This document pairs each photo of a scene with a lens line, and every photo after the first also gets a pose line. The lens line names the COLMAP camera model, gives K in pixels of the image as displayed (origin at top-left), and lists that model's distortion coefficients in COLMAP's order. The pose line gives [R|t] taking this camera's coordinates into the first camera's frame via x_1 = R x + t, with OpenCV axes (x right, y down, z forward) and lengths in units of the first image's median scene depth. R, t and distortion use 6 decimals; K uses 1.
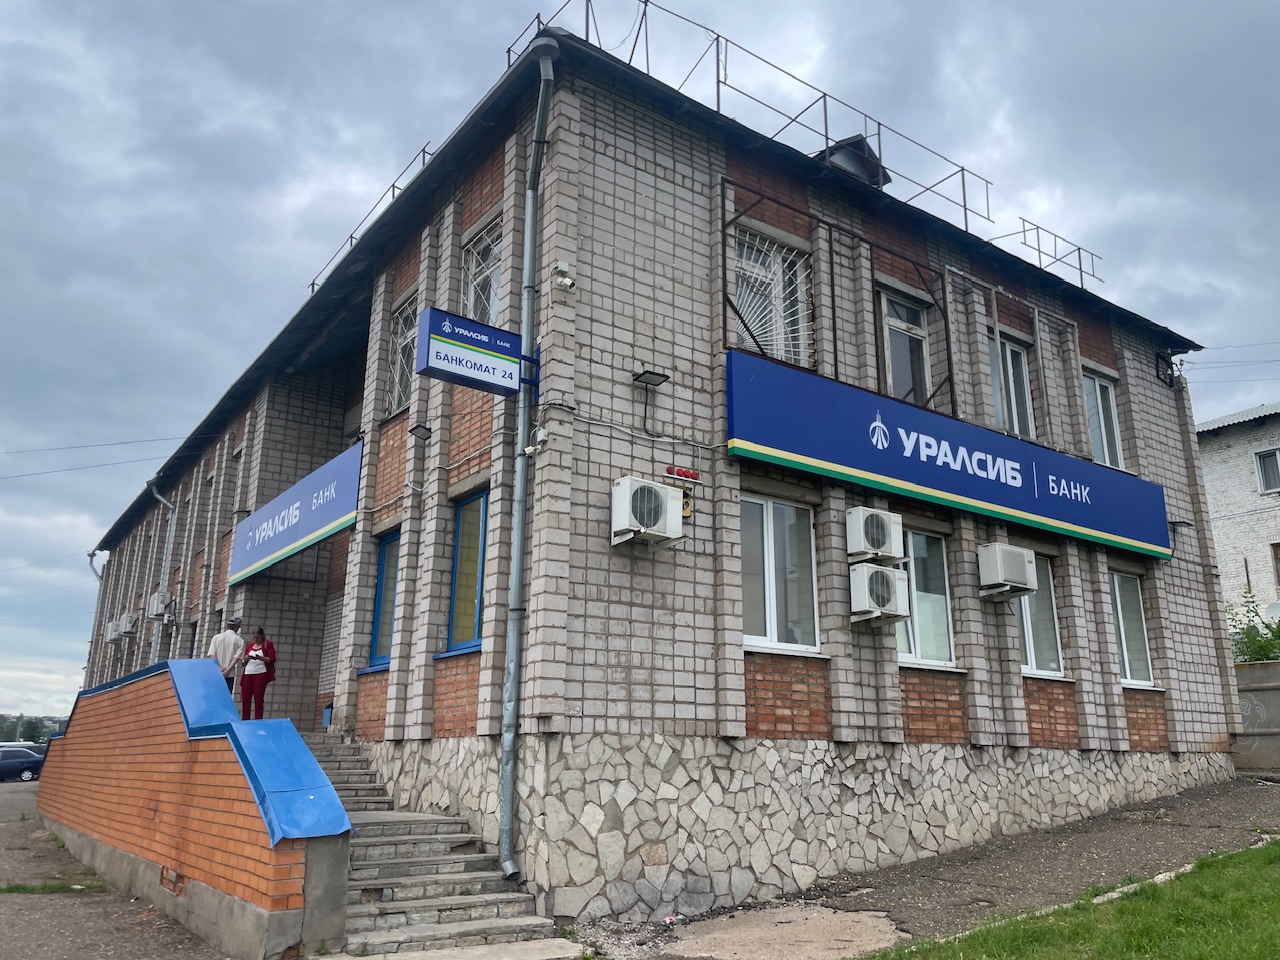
lens RADIAL K [[975.3, 0, 649.0], [0, 975.3, 486.7], [0, 0, 1]] dist [0.059580, -0.003124]
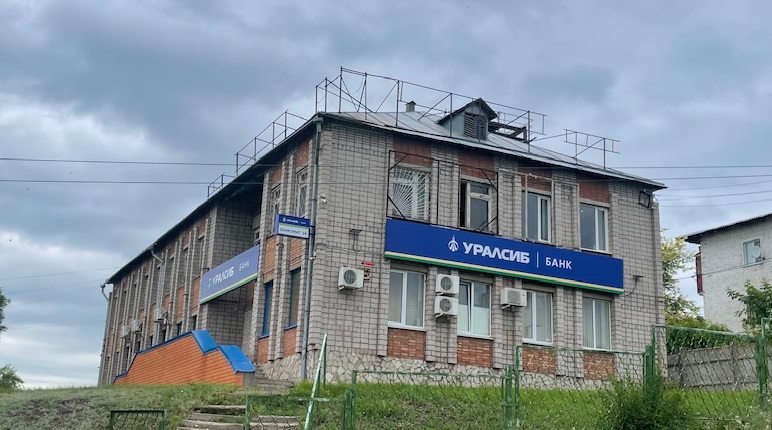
lens RADIAL K [[872.8, 0, 384.4], [0, 872.8, 211.3], [0, 0, 1]] dist [0.147938, 0.000000]
pose [[0.988493, -0.011271, -0.150847, 0.393338], [0.009790, 0.999896, -0.010559, -0.117287], [0.150951, 0.008961, 0.988501, -1.265513]]
